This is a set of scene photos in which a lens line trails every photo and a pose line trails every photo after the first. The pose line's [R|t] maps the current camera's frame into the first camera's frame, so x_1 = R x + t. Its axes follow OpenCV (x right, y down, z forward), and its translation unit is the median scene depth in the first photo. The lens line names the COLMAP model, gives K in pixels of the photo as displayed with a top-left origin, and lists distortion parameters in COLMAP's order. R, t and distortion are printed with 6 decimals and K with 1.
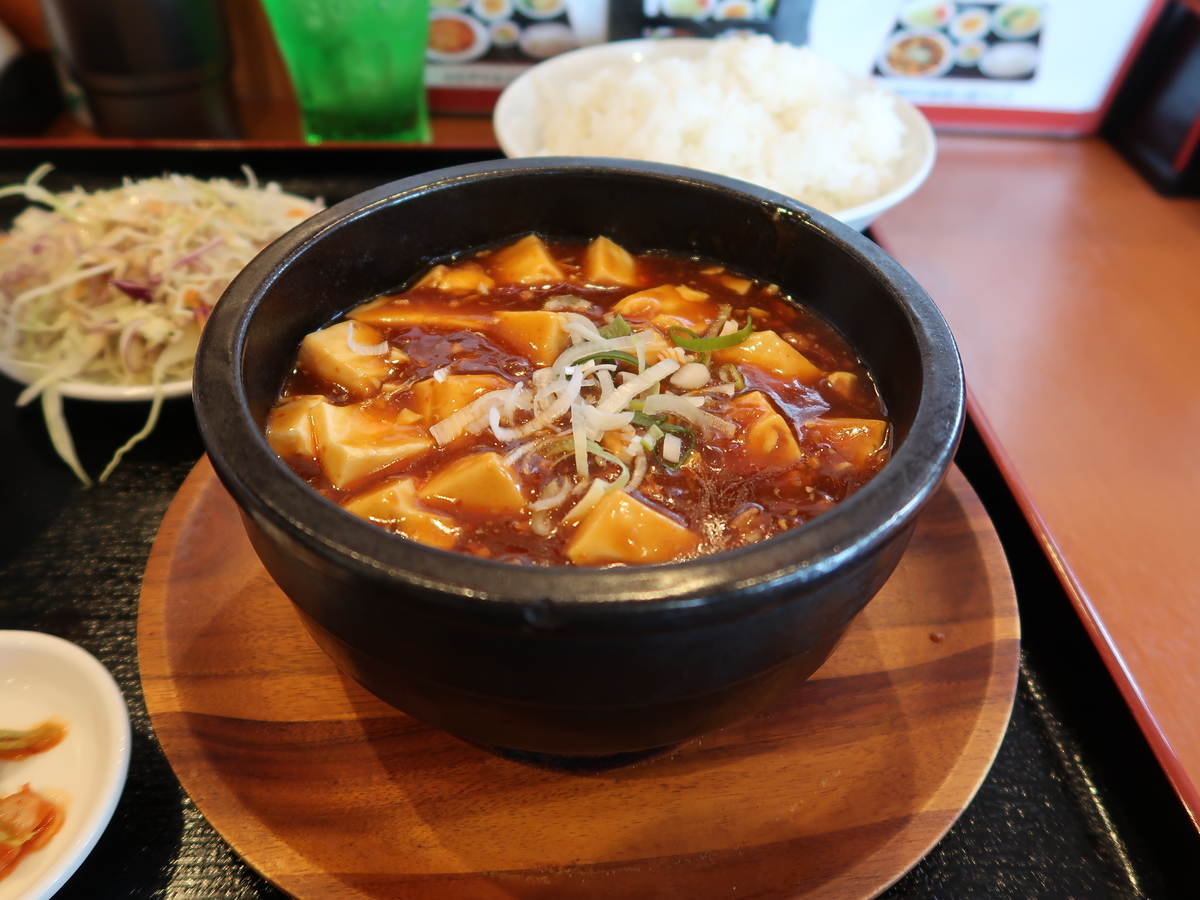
lens RADIAL K [[950.0, 0, 598.0], [0, 950.0, 448.0], [0, 0, 1]] dist [-0.005023, 0.001387]
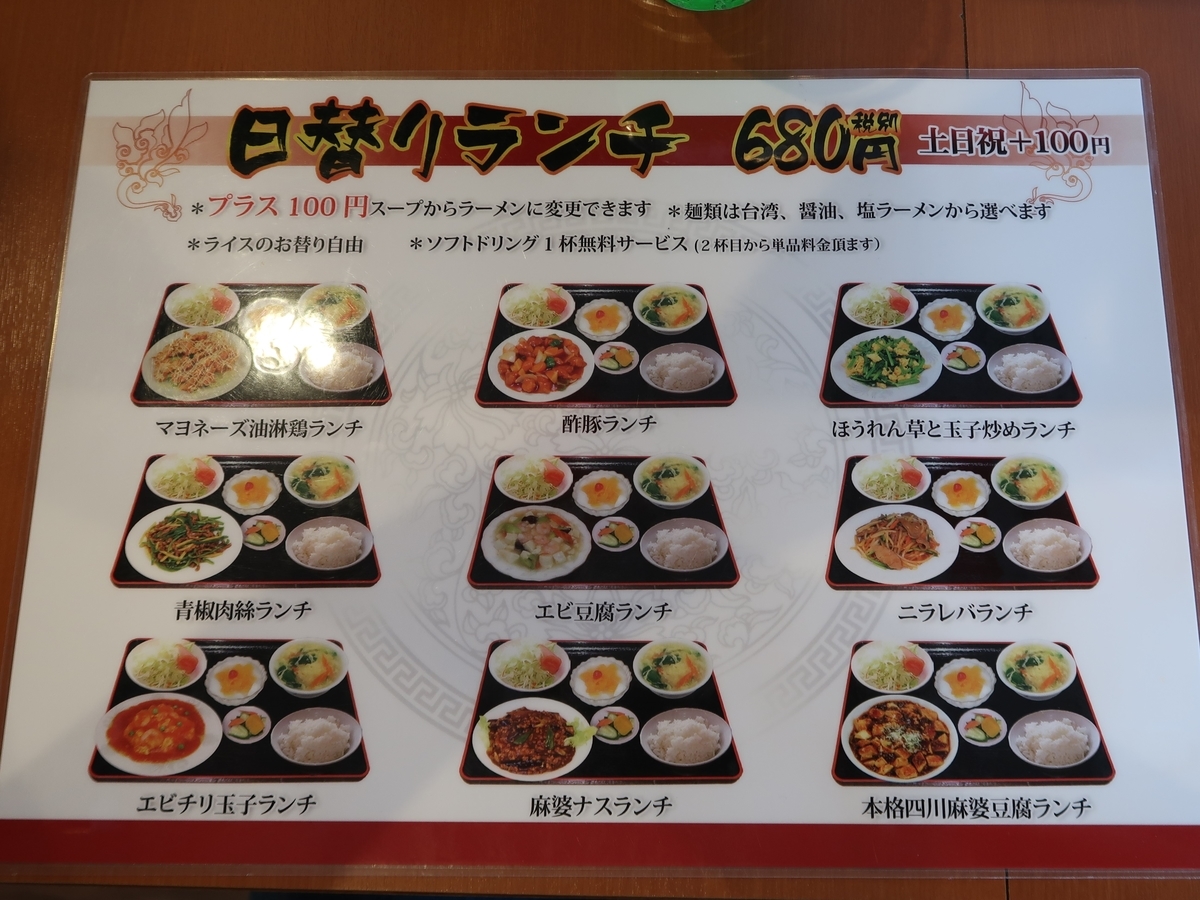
lens RADIAL K [[725.7, 0, 601.9], [0, 725.7, 449.5], [0, 0, 1]] dist [-0.003621, -0.002244]
pose [[0.999351, -0.036016, -0.000328, 0.313921], [0.017354, 0.489478, -0.871843, -0.201063], [0.031561, 0.871272, 0.489785, 1.279746]]
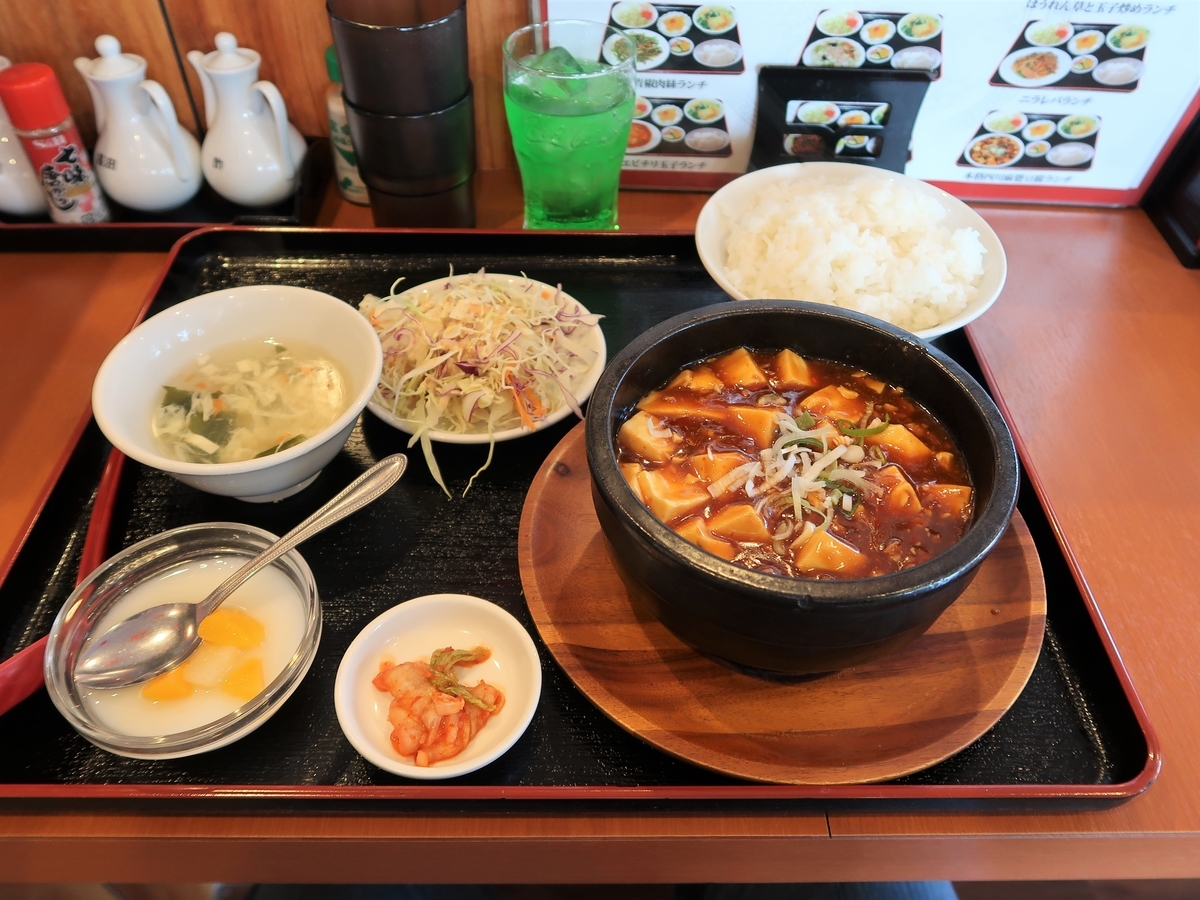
lens RADIAL K [[950.0, 0, 601.9], [0, 950.0, 450.0], [0, 0, 1]] dist [-0.005023, 0.001387]
pose [[0.998761, 0.021411, -0.044925, -0.272828], [-0.018425, 0.997659, 0.065853, -0.187351], [0.046230, -0.064944, 0.996817, -0.696045]]
